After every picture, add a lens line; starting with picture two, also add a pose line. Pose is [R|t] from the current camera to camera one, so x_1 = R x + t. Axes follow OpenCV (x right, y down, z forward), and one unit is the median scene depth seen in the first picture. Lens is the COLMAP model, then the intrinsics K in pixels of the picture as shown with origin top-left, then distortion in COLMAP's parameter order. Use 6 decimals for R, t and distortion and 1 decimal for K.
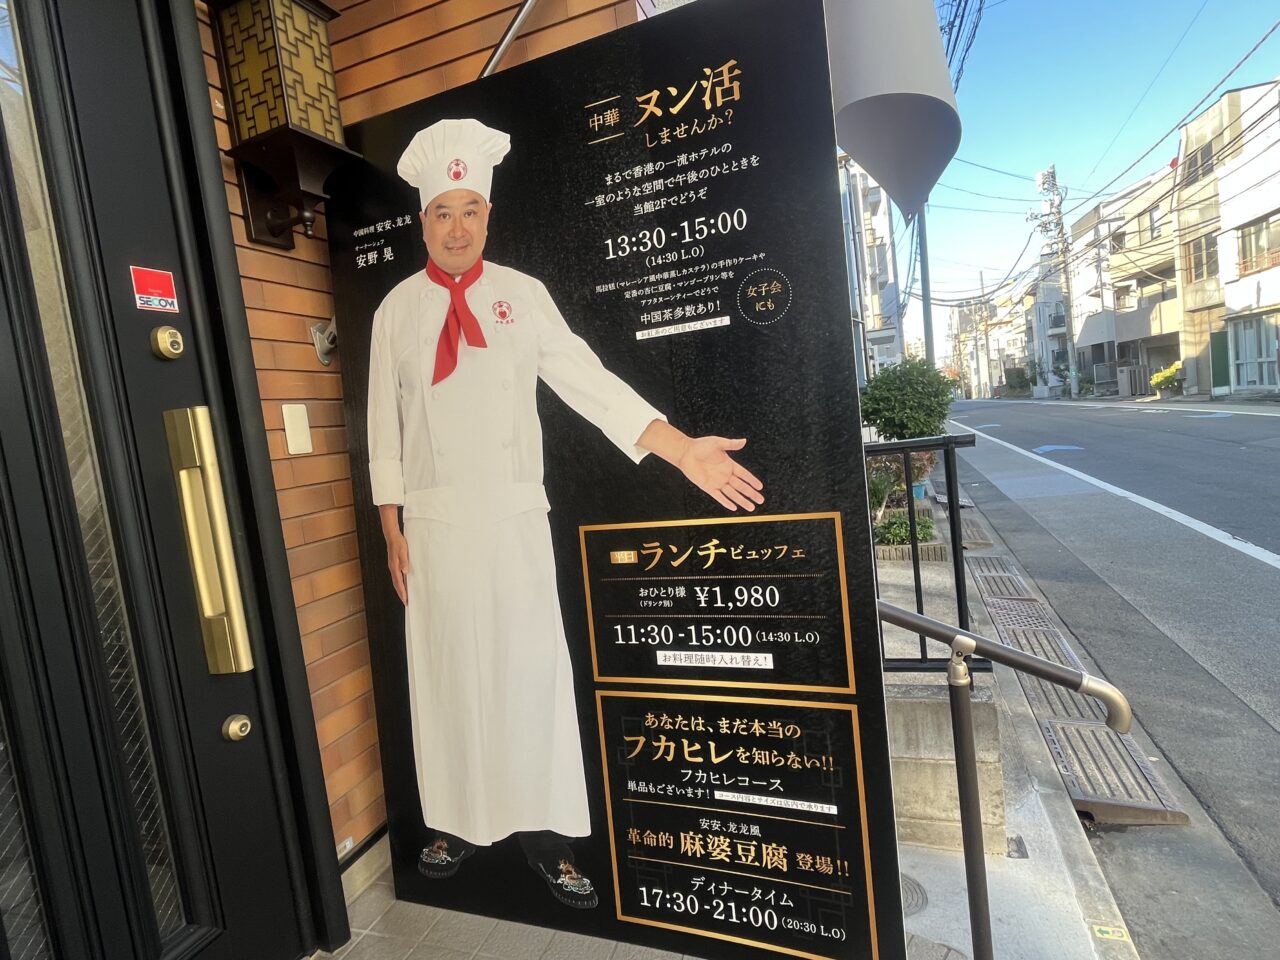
lens RADIAL K [[676.3, 0, 640.0], [0, 676.3, 480.0], [0, 0, 1]] dist [-0.001365, -0.000523]
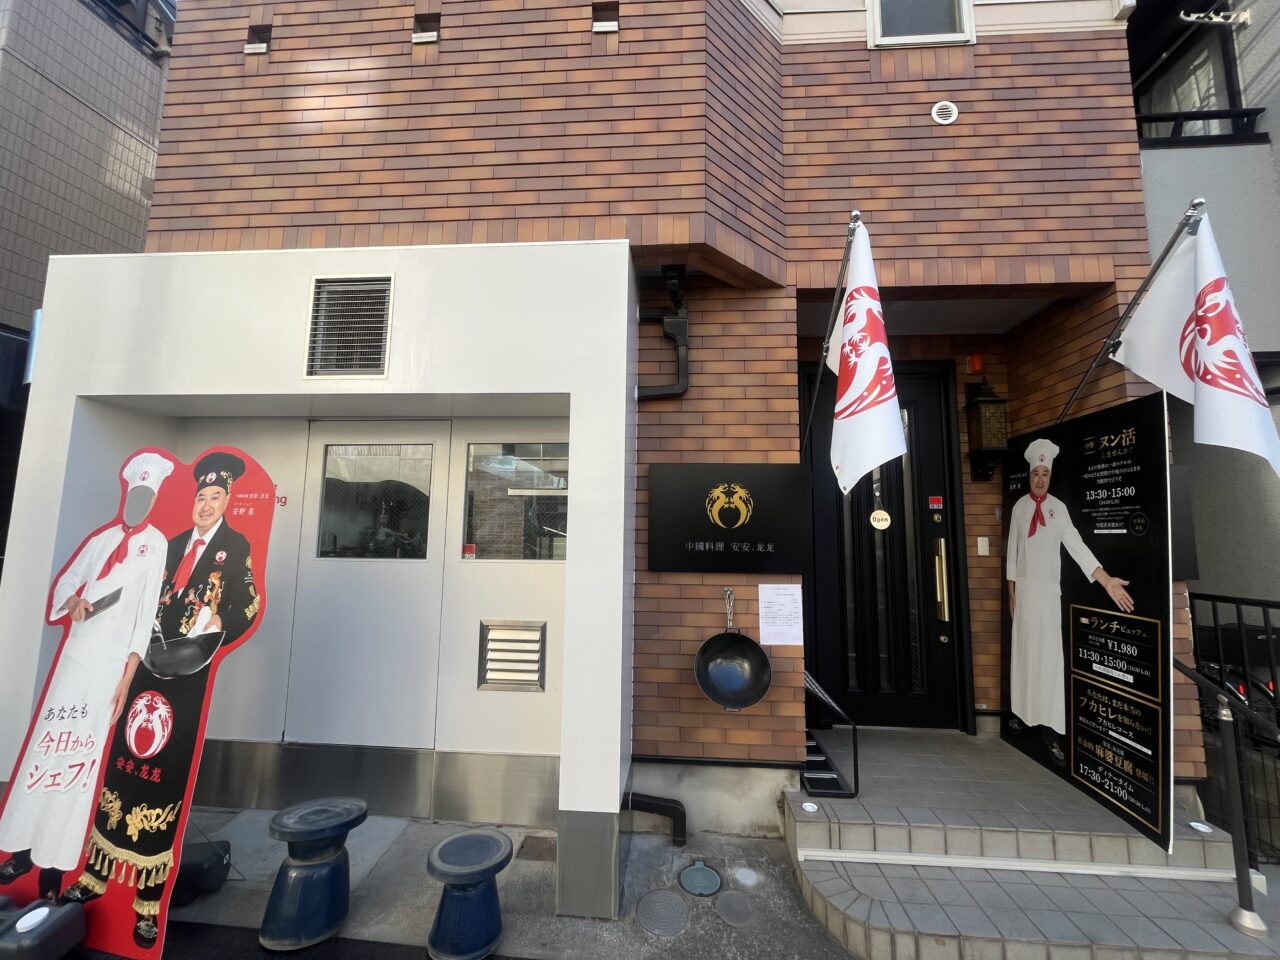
lens RADIAL K [[518.9, 0, 643.9], [0, 518.9, 480.1], [0, 0, 1]] dist [-0.004653, 0.000391]
pose [[0.275421, 0.019121, -0.961134, 1.354081], [-0.122048, 0.992407, -0.015230, -0.169945], [0.953545, 0.121499, 0.275664, -1.112131]]
